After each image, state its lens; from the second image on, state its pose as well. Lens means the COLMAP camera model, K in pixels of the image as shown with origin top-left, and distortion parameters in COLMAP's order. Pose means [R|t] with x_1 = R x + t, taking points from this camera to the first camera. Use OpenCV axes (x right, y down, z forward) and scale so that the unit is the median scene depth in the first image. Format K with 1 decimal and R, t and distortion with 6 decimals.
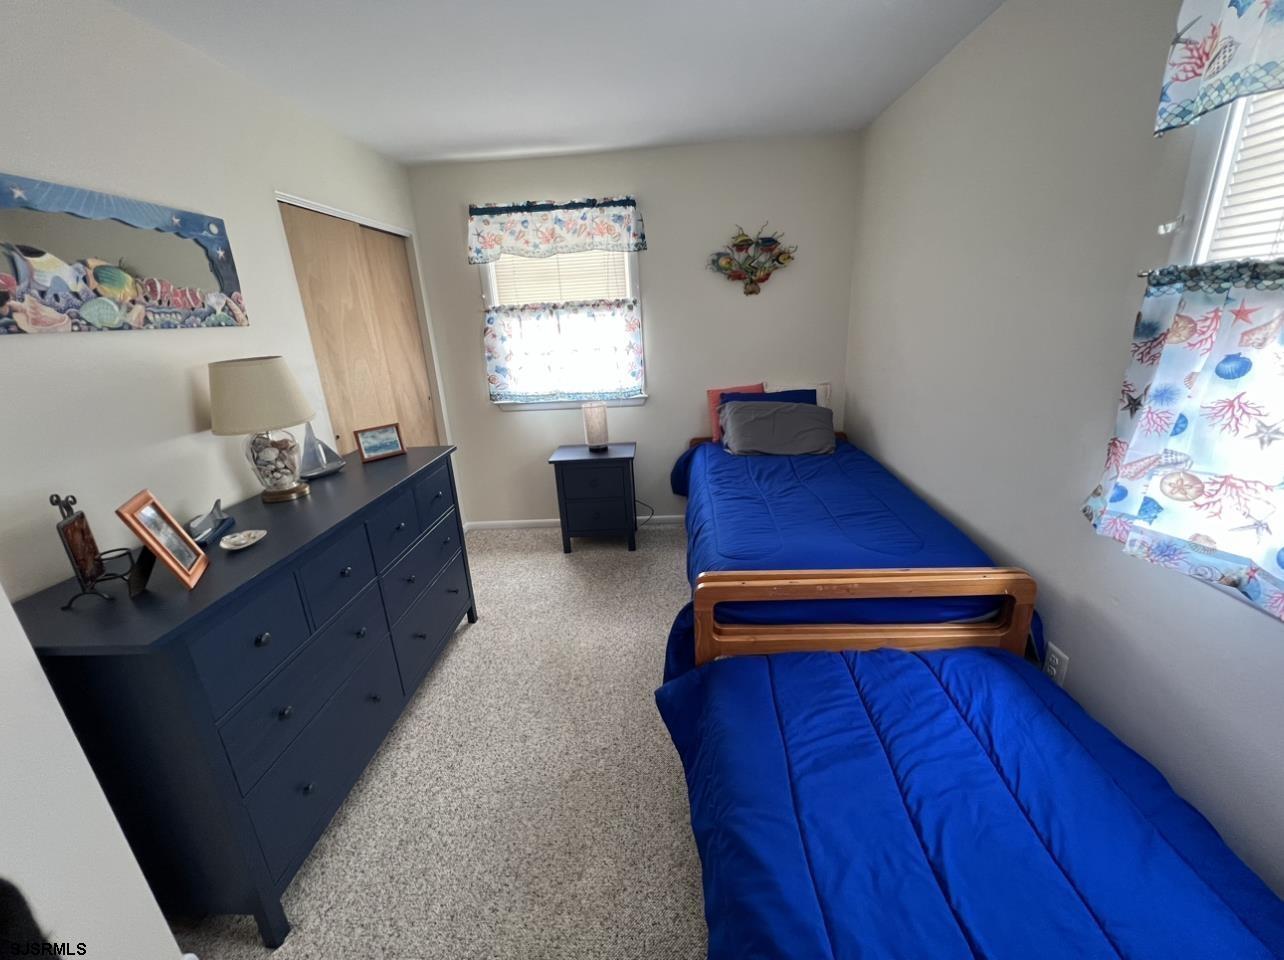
lens RADIAL K [[516.3, 0, 646.3], [0, 516.3, 480.3], [0, 0, 1]] dist [0.003005, -0.000014]
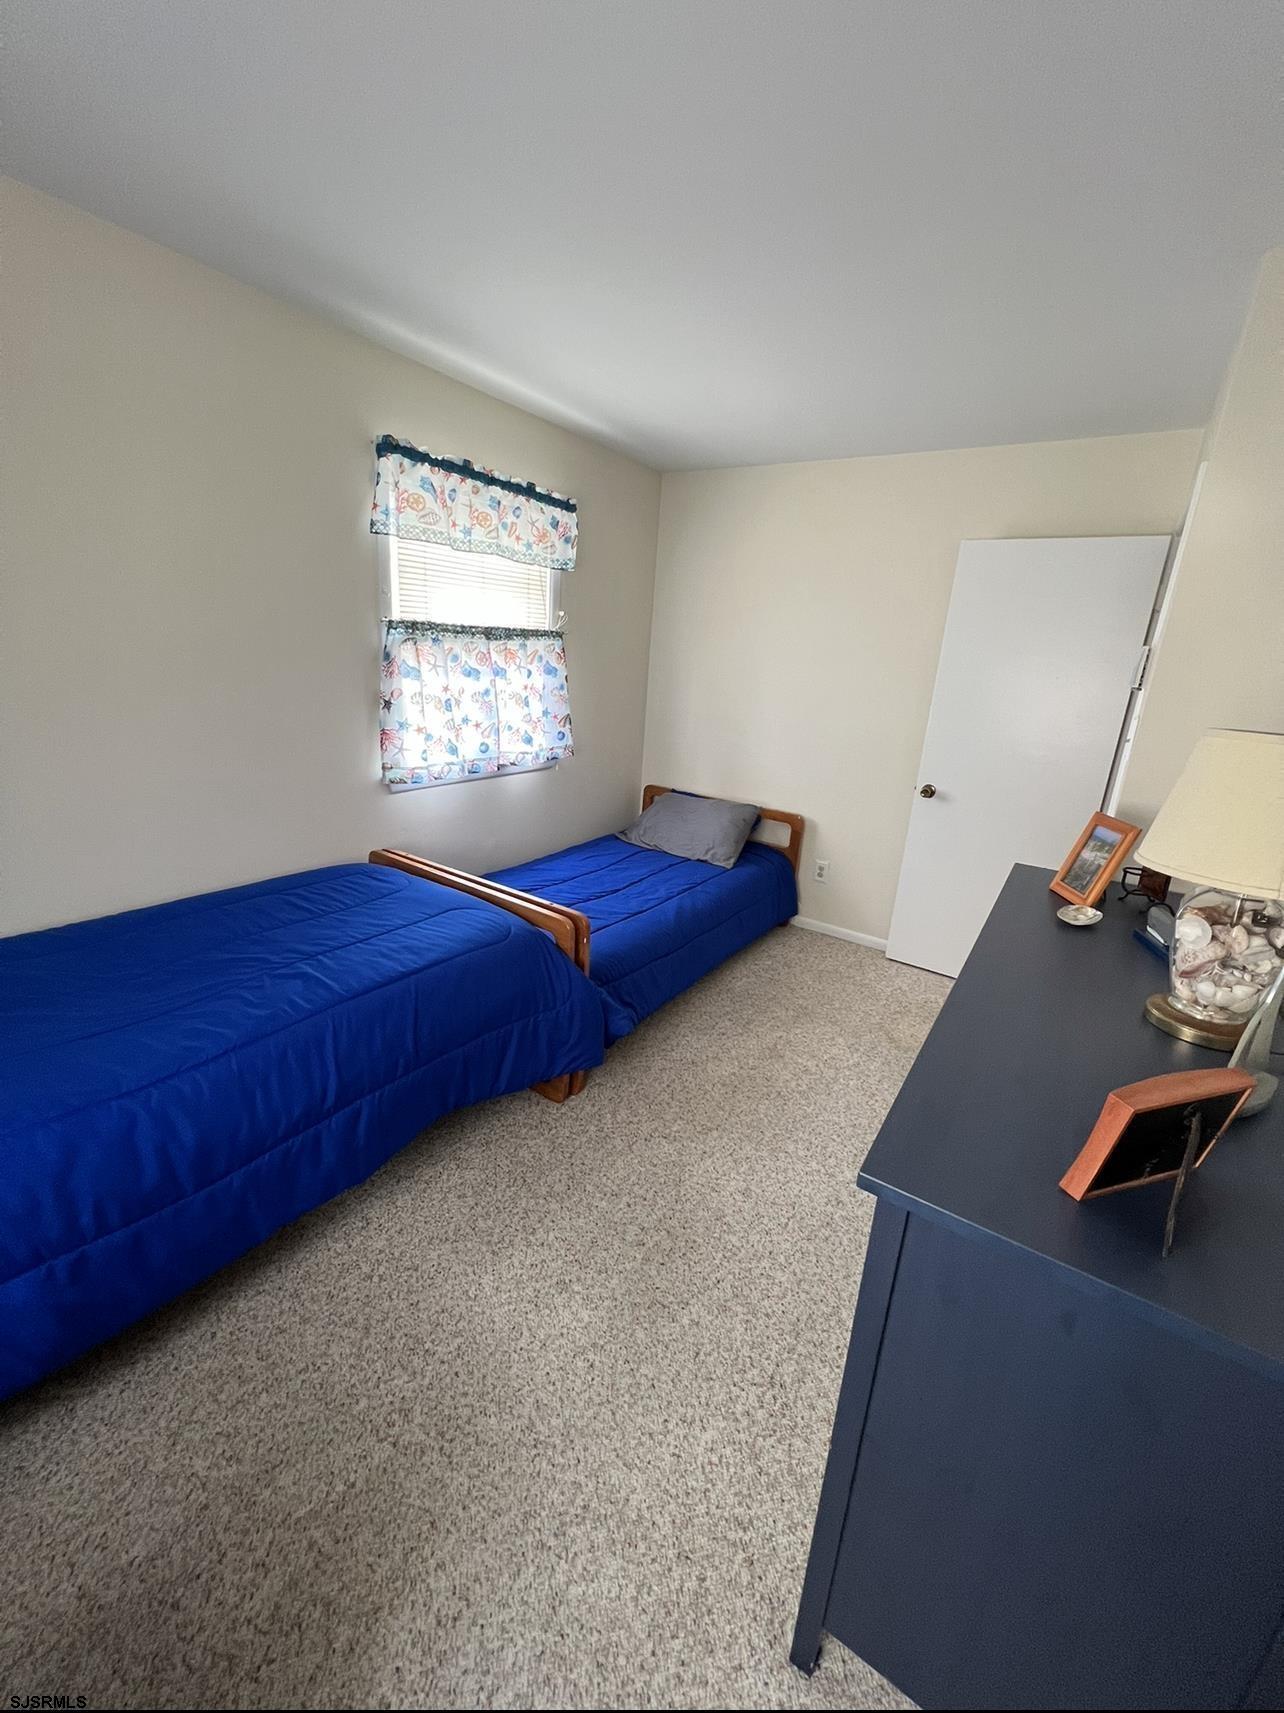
lens RADIAL K [[688.8, 0, 646.6], [0, 688.8, 854.3], [0, 0, 1]] dist [0.003005, -0.000014]
pose [[-0.853242, -0.144518, 0.501091, -0.808516], [0.147041, 0.855191, 0.497019, -0.668862], [-0.500357, 0.497759, -0.708435, 2.280541]]
